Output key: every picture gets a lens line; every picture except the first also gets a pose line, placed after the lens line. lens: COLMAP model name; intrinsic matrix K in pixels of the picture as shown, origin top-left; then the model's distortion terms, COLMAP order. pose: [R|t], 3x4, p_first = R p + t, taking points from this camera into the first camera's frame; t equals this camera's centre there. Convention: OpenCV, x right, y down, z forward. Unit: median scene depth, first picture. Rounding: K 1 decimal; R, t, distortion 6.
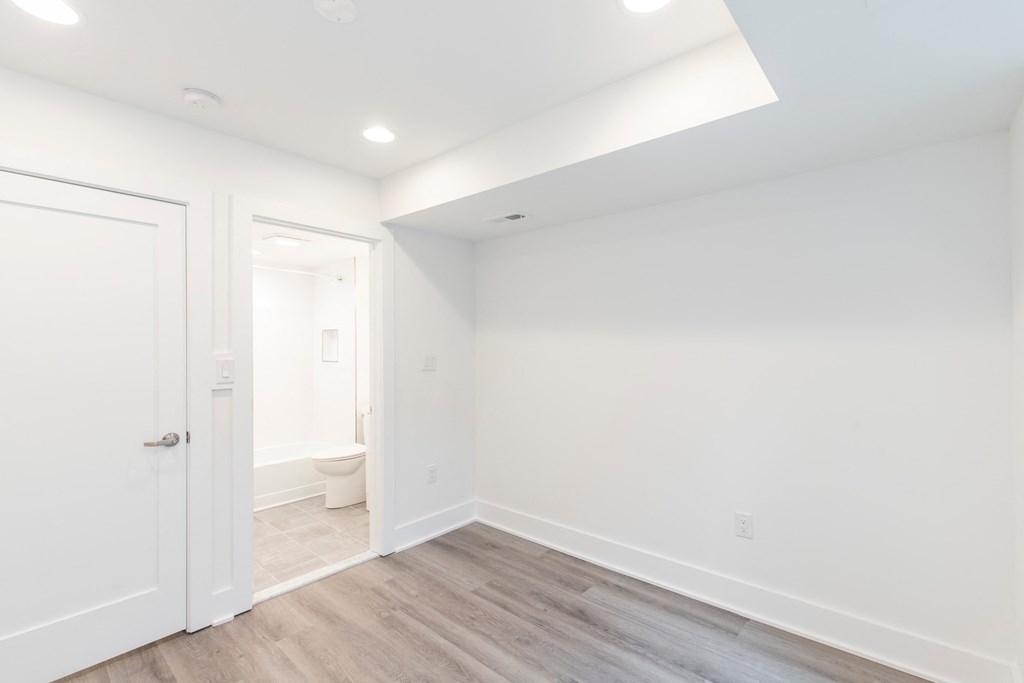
lens RADIAL K [[461.7, 0, 513.6], [0, 461.7, 339.1], [0, 0, 1]] dist [0.002092, 0.001038]
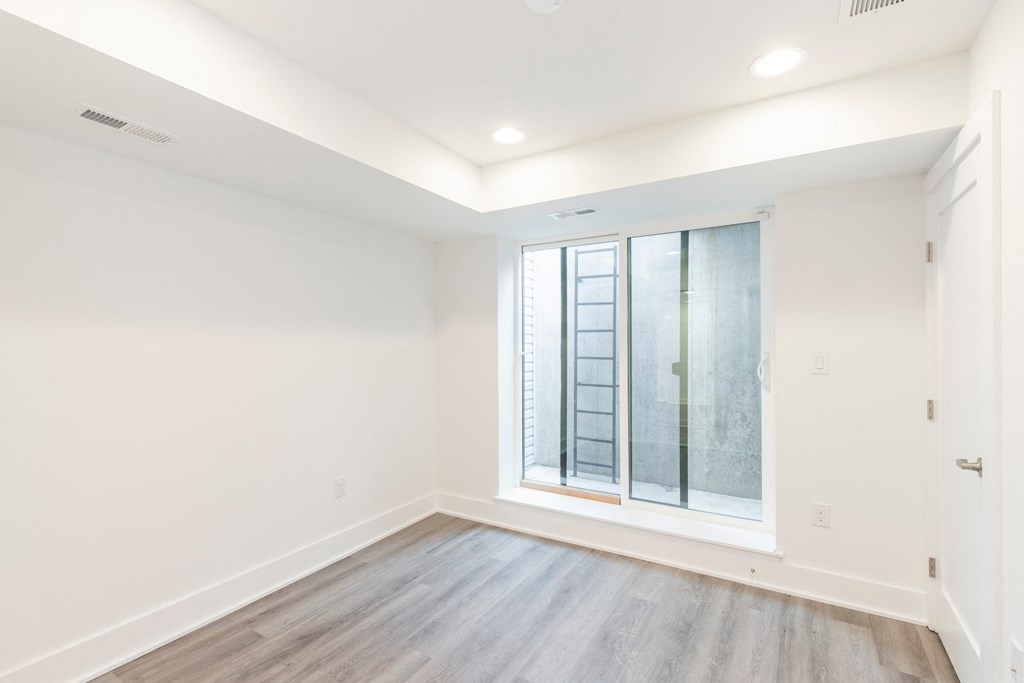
lens RADIAL K [[461.7, 0, 515.1], [0, 461.7, 341.1], [0, 0, 1]] dist [0.002092, 0.001038]
pose [[-0.155290, 0.002908, 0.987865, -0.831617], [-0.002843, 0.999990, -0.003391, 0.014924], [-0.987865, -0.003336, -0.155280, 0.754040]]
